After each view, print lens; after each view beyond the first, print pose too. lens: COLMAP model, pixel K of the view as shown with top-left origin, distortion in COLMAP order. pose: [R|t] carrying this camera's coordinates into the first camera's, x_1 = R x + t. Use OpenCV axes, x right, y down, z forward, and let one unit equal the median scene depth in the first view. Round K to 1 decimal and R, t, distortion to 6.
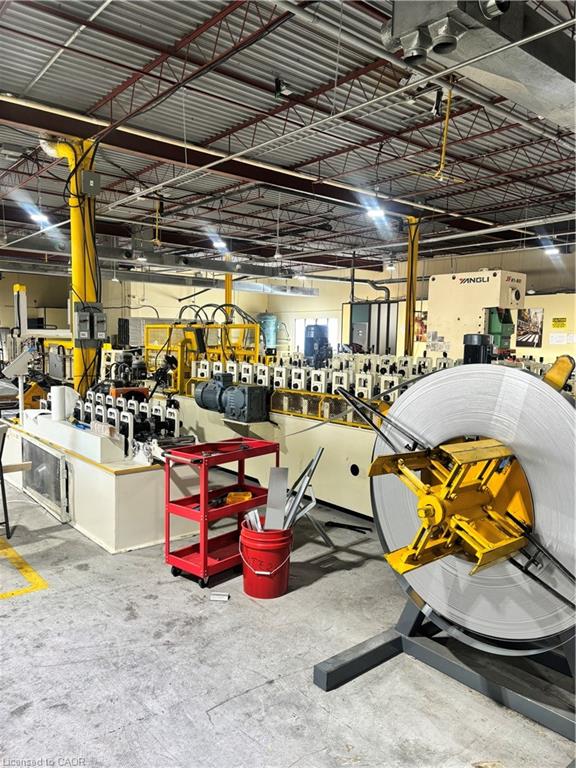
lens RADIAL K [[582.1, 0, 287.8], [0, 582.1, 388.4], [0, 0, 1]] dist [0.053680, -0.052757]
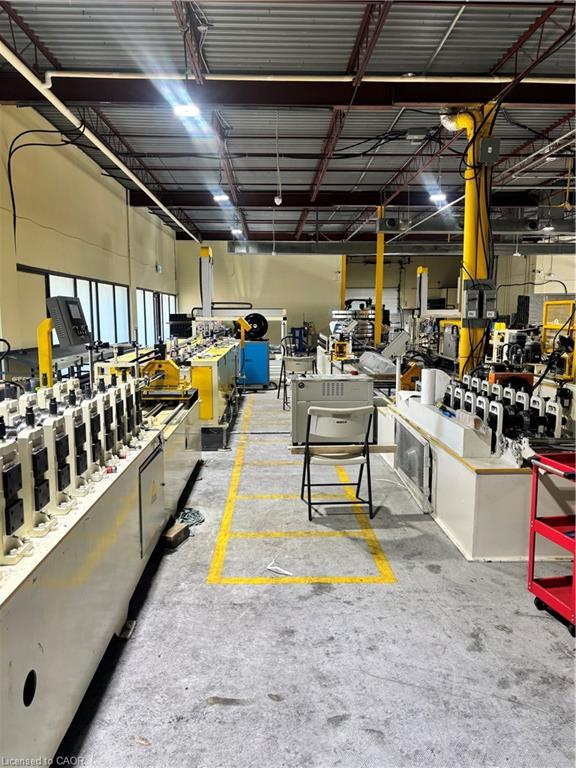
lens RADIAL K [[582.1, 0, 287.7], [0, 582.1, 388.8], [0, 0, 1]] dist [0.053680, -0.052757]
pose [[0.789038, 0.060885, -0.611320, 0.009747], [-0.038929, 0.998032, 0.049153, -0.008855], [0.613110, -0.014986, 0.789855, 0.099561]]
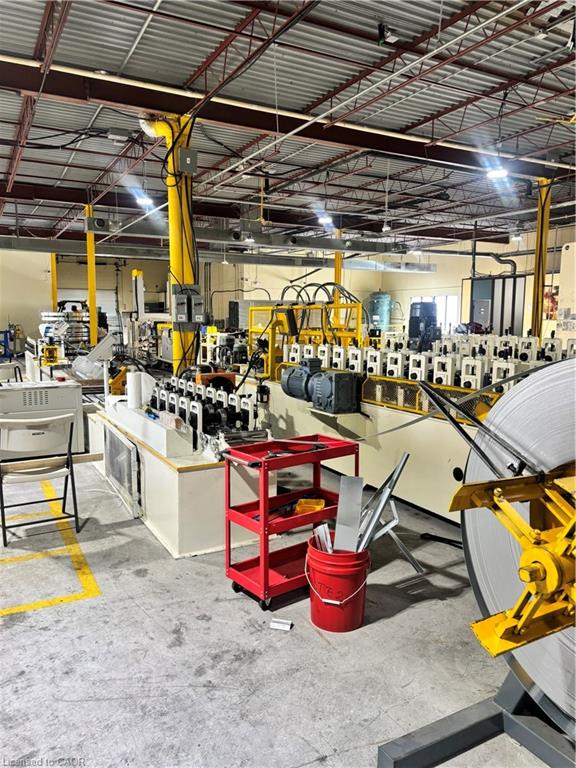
lens RADIAL K [[582.1, 0, 286.8], [0, 582.1, 388.1], [0, 0, 1]] dist [0.053680, -0.052757]
pose [[0.979750, 0.011104, -0.199916, 0.037253], [-0.004759, 0.999470, 0.032192, -0.009397], [0.200168, -0.030589, 0.979284, 0.115298]]
